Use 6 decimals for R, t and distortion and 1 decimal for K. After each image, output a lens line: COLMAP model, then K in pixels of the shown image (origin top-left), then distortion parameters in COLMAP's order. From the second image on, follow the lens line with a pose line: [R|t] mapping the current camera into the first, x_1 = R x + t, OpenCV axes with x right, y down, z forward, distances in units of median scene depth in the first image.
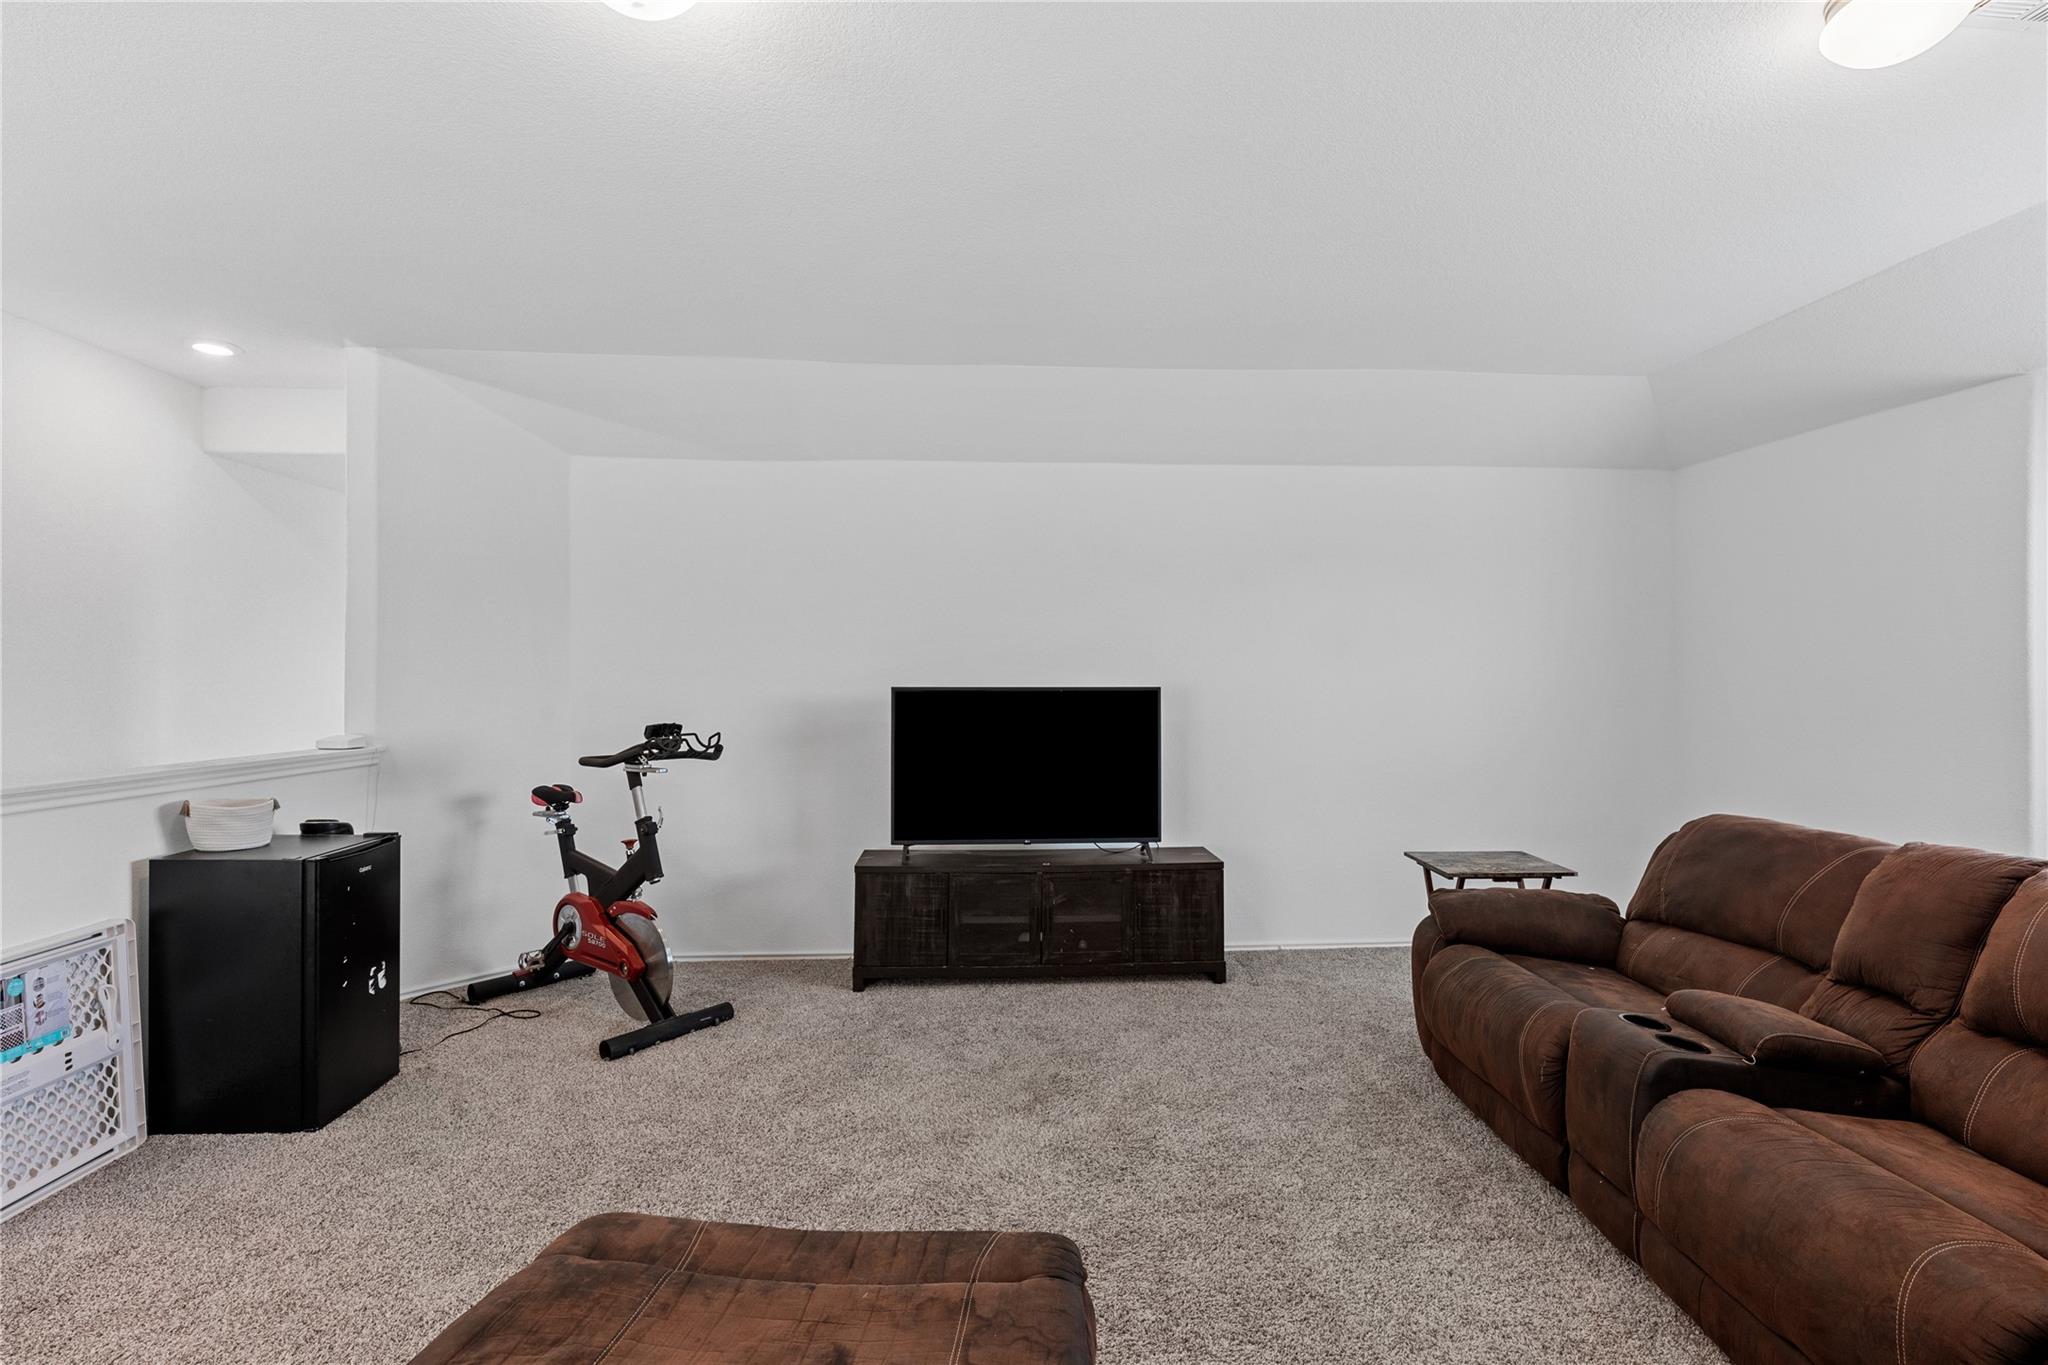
lens RADIAL K [[981.2, 0, 1020.6], [0, 981.2, 678.1], [0, 0, 1]] dist [0.000687, -0.000723]
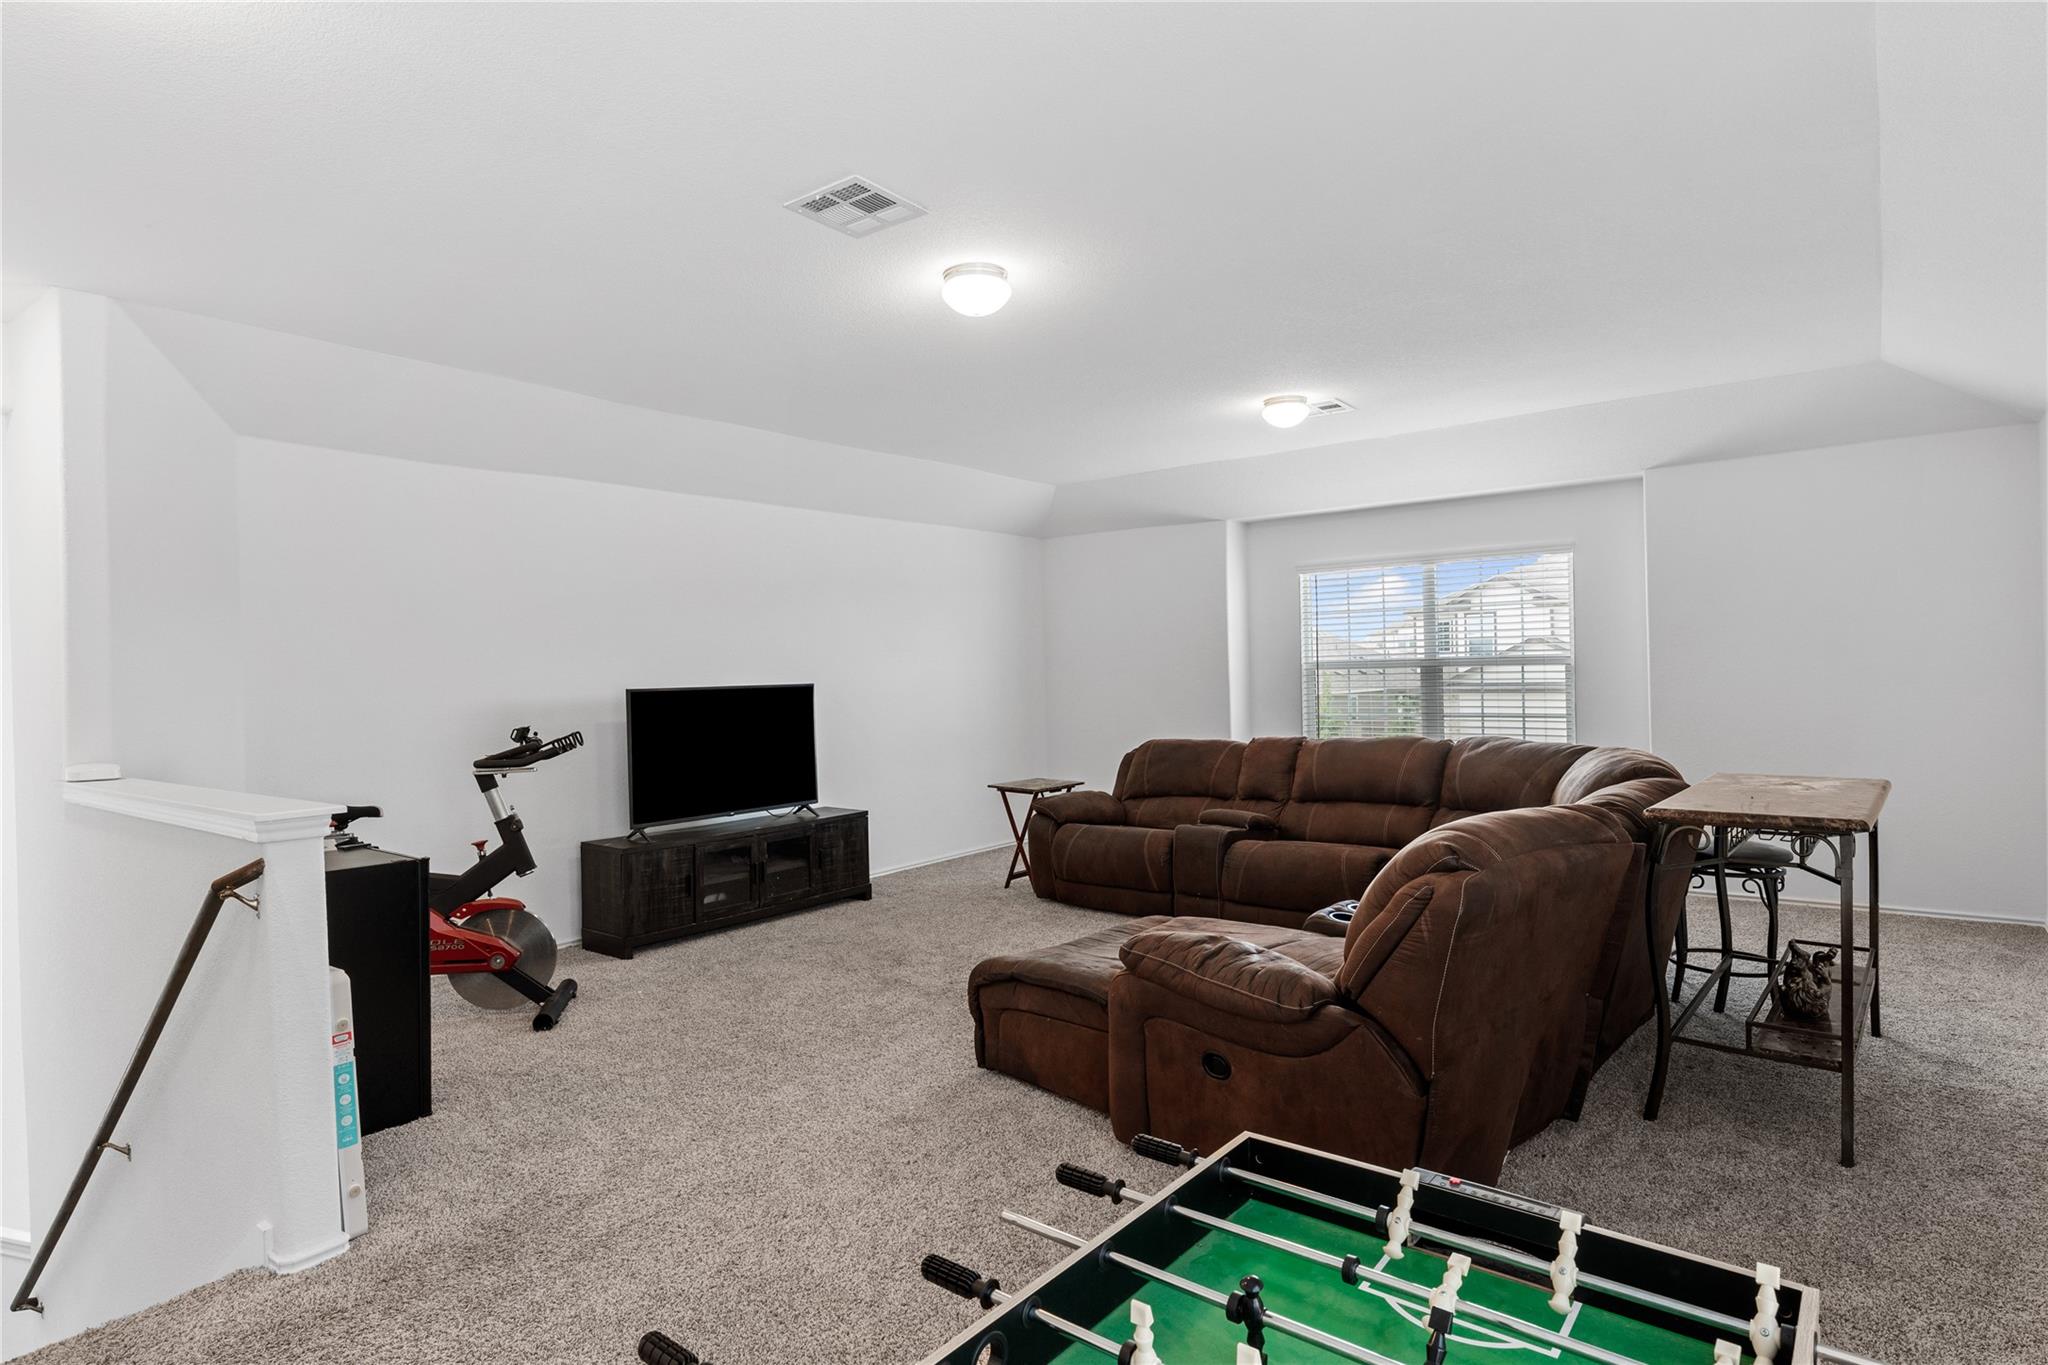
lens RADIAL K [[1122.1, 0, 1022.6], [0, 1122.1, 680.4], [0, 0, 1]] dist [-0.001376, 0.000194]
pose [[0.660897, -0.020996, 0.750183, -0.919891], [0.024307, 0.999683, 0.006565, 0.001724], [-0.750083, 0.013896, 0.661198, -0.218337]]
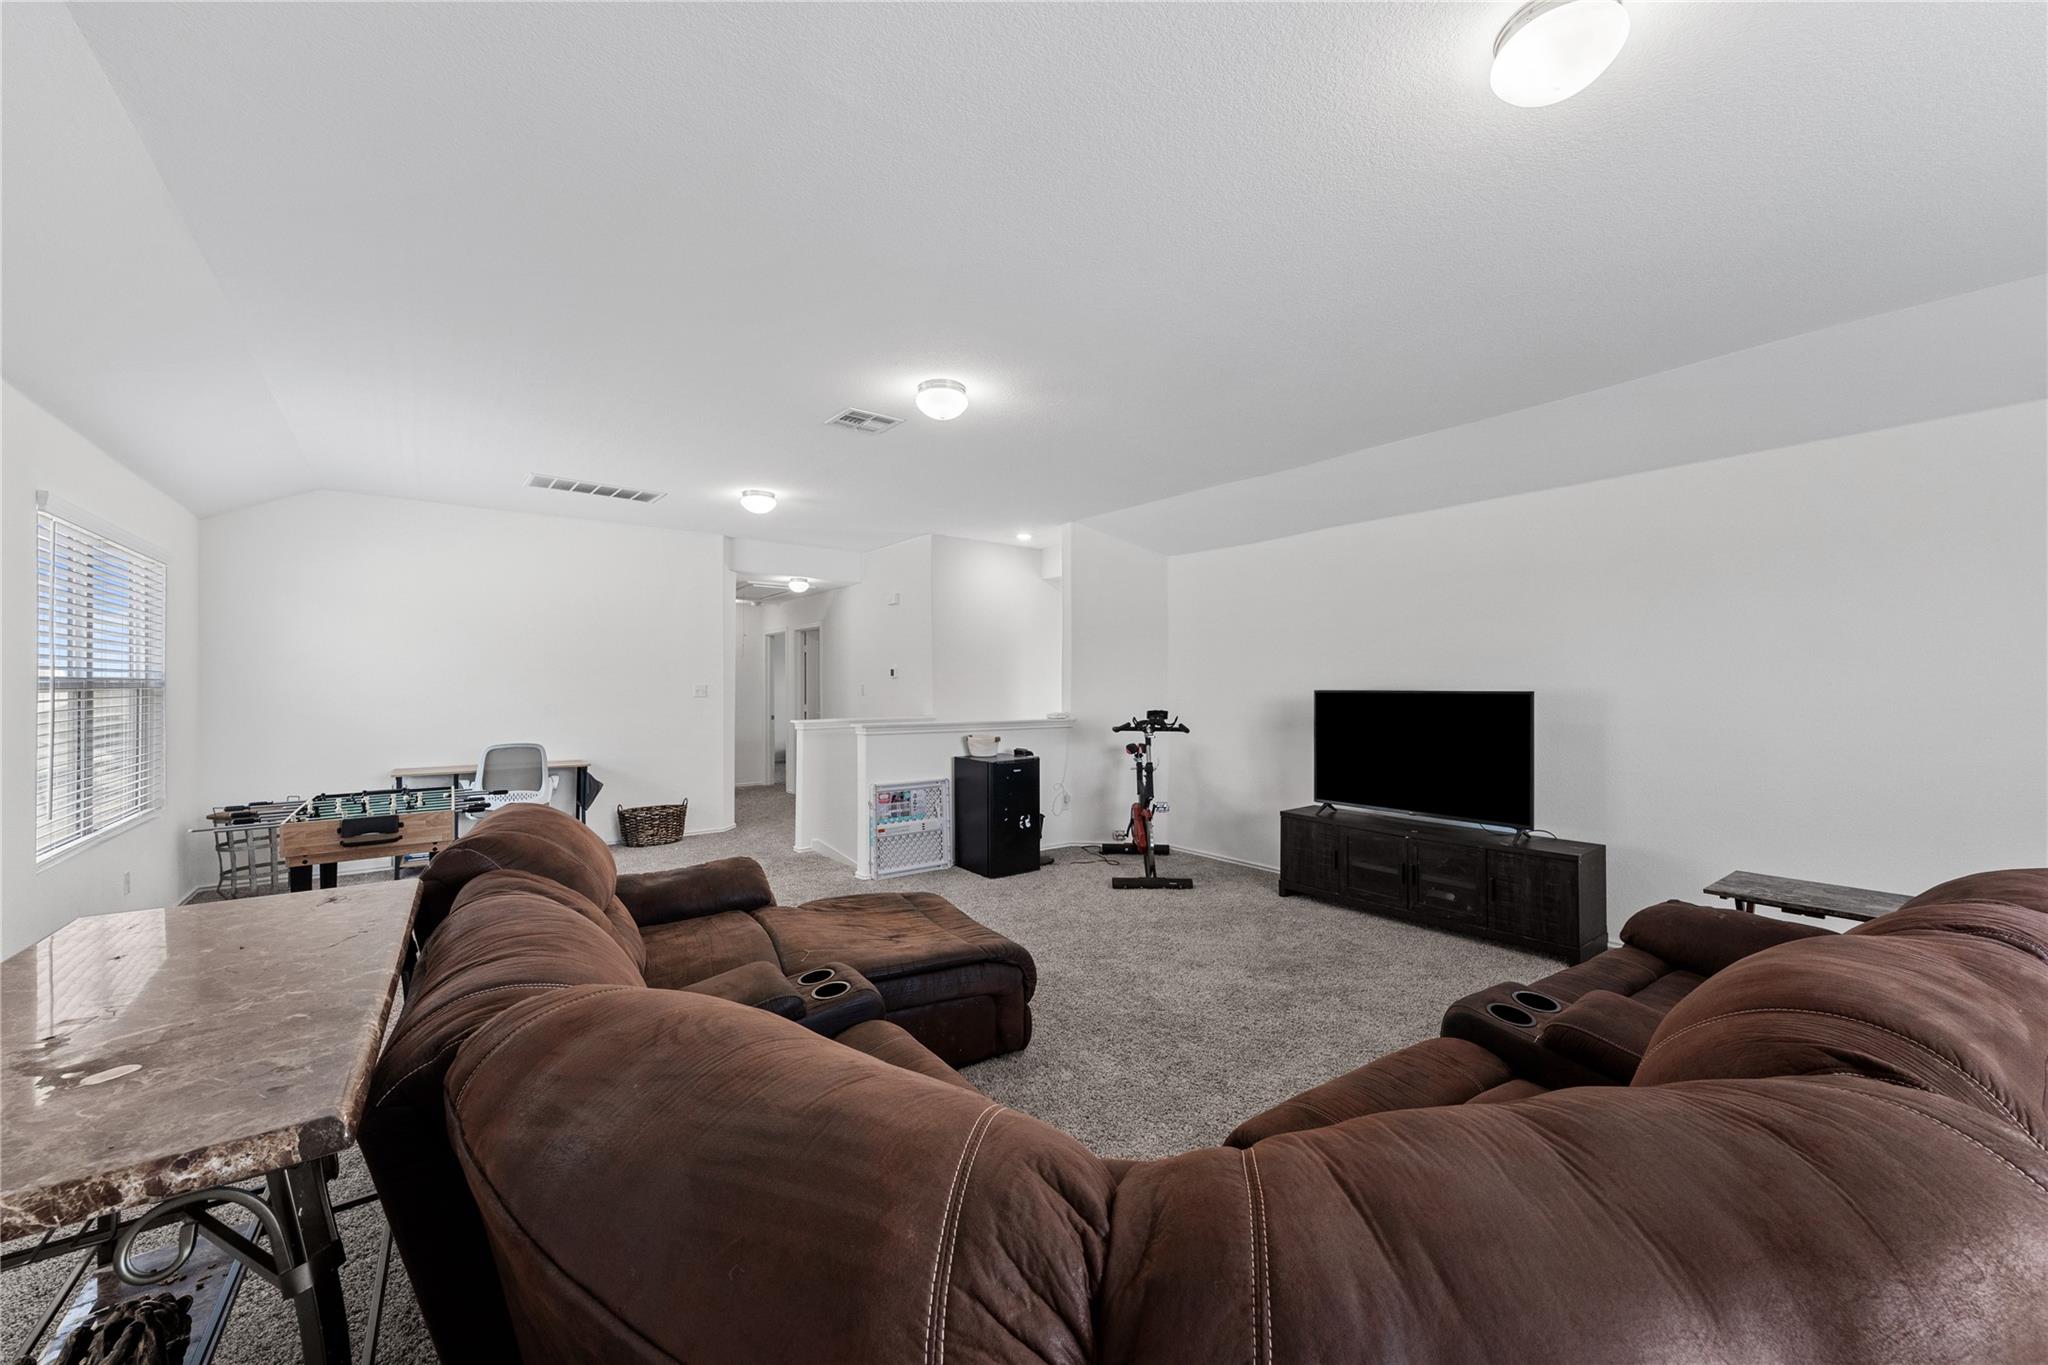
lens RADIAL K [[752.2, 0, 1013.8], [0, 752.2, 684.9], [0, 0, 1]] dist [-0.001528, -0.000018]
pose [[0.553043, -0.001840, -0.833150, 0.617185], [0.000432, 0.999998, -0.001922, 0.003372], [0.833152, 0.000703, 0.553043, 0.042266]]
